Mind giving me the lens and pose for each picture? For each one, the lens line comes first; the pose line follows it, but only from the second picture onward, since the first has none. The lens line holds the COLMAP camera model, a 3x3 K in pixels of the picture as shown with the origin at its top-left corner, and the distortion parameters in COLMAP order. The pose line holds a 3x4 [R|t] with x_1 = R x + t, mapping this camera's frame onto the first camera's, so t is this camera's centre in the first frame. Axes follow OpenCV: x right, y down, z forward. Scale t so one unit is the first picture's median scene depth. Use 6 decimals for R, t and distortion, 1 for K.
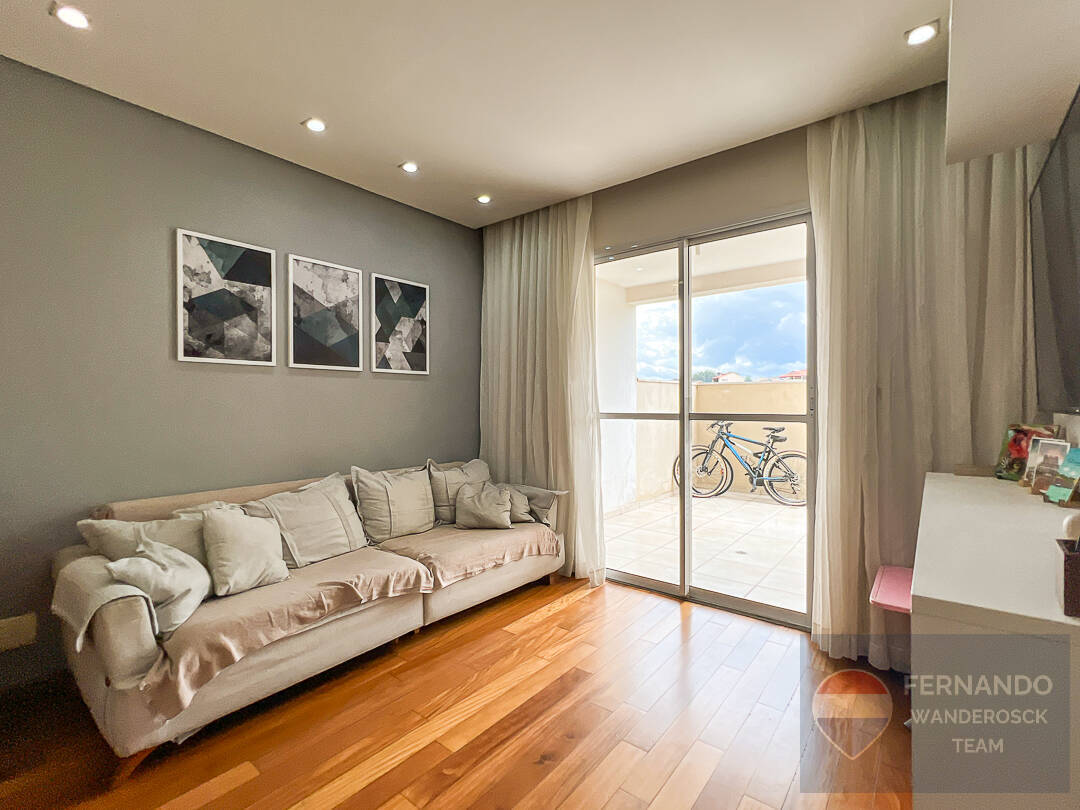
lens RADIAL K [[497.4, 0, 536.5], [0, 497.4, 407.7], [0, 0, 1]] dist [-0.005047, 0.001942]
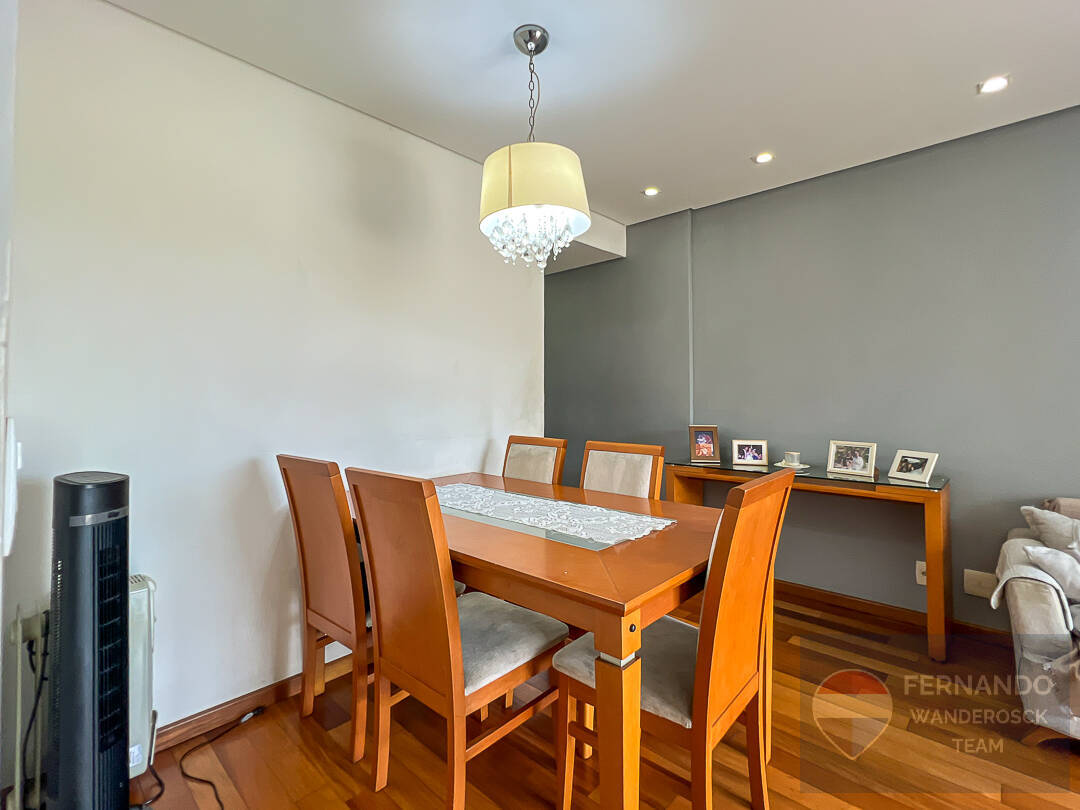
lens RADIAL K [[497.4, 0, 538.7], [0, 497.4, 398.5], [0, 0, 1]] dist [-0.005047, 0.001942]
pose [[-0.084437, 0.008712, -0.996391, 0.214632], [0.000045, 0.999962, 0.008740, -0.020055], [0.996429, 0.000693, -0.084434, -0.008925]]
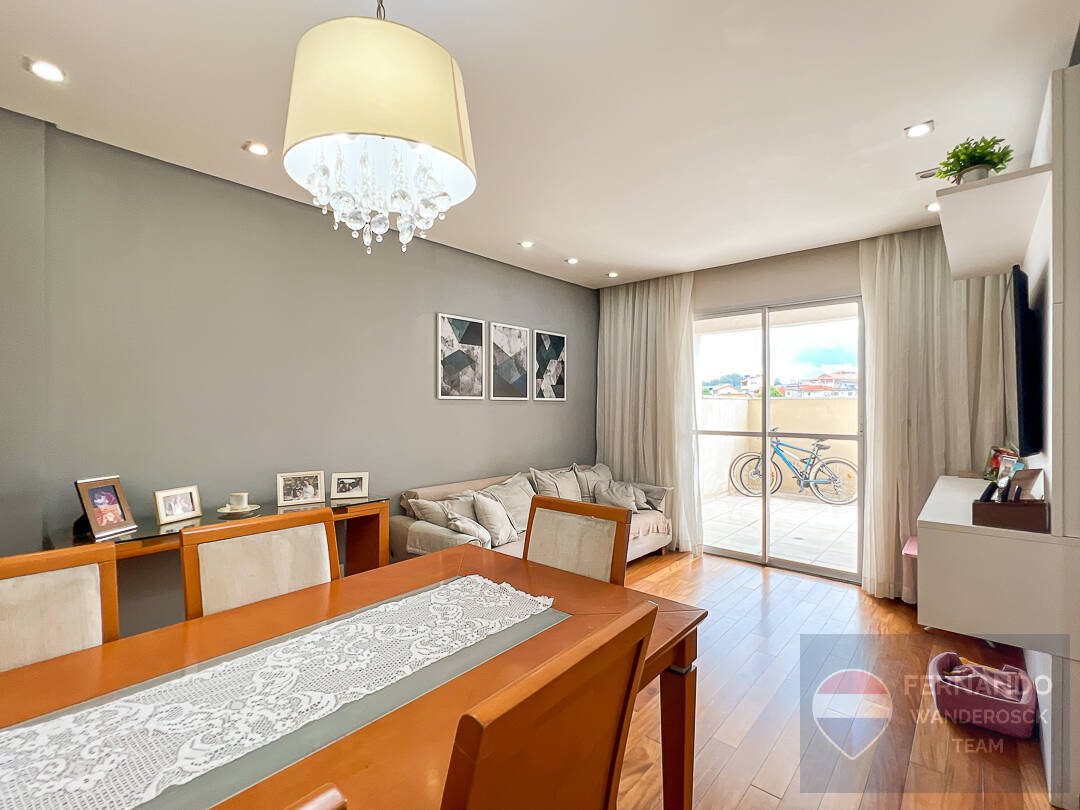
lens RADIAL K [[497.4, 0, 532.9], [0, 497.4, 408.6], [0, 0, 1]] dist [-0.005047, 0.001942]
pose [[0.998598, 0.002812, -0.052869, -0.298534], [-0.002922, 0.999994, -0.002010, -0.053295], [0.052863, 0.002162, 0.998599, -0.453121]]
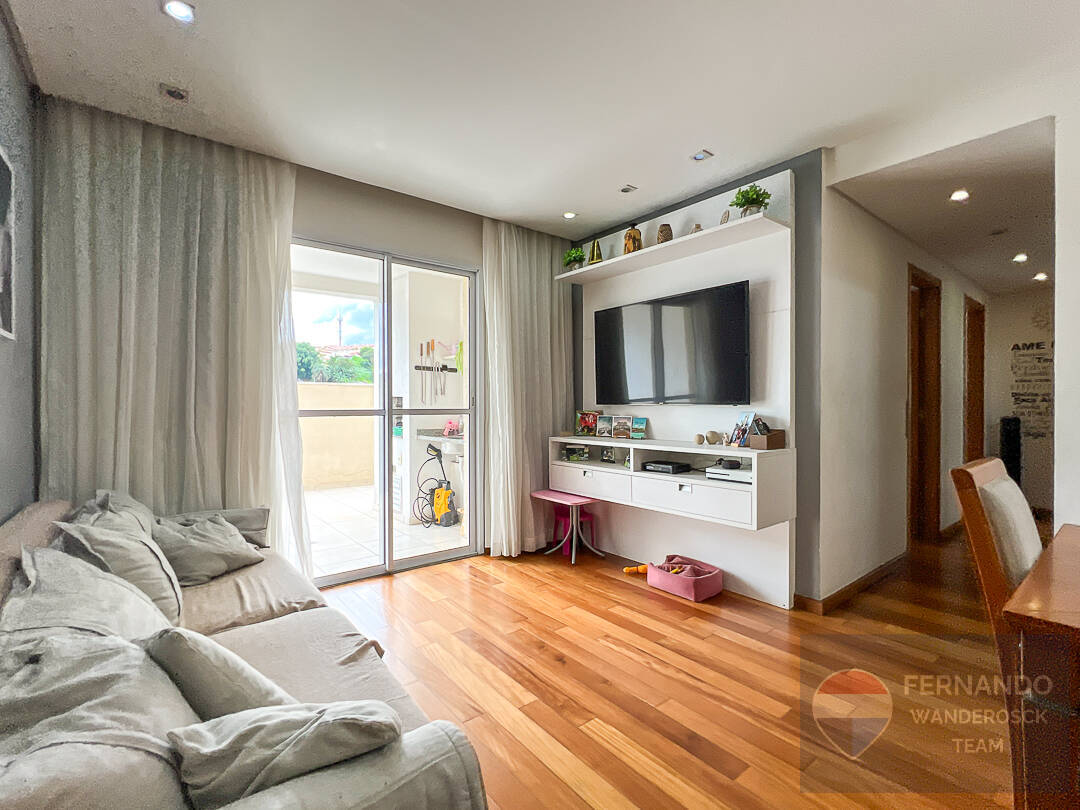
lens RADIAL K [[497.4, 0, 545.8], [0, 497.4, 403.6], [0, 0, 1]] dist [-0.005047, 0.001942]
pose [[0.210769, 0.003884, 0.977528, -0.773477], [0.006528, 0.999964, -0.005380, 0.008105], [-0.977514, 0.007516, 0.210736, 0.437684]]
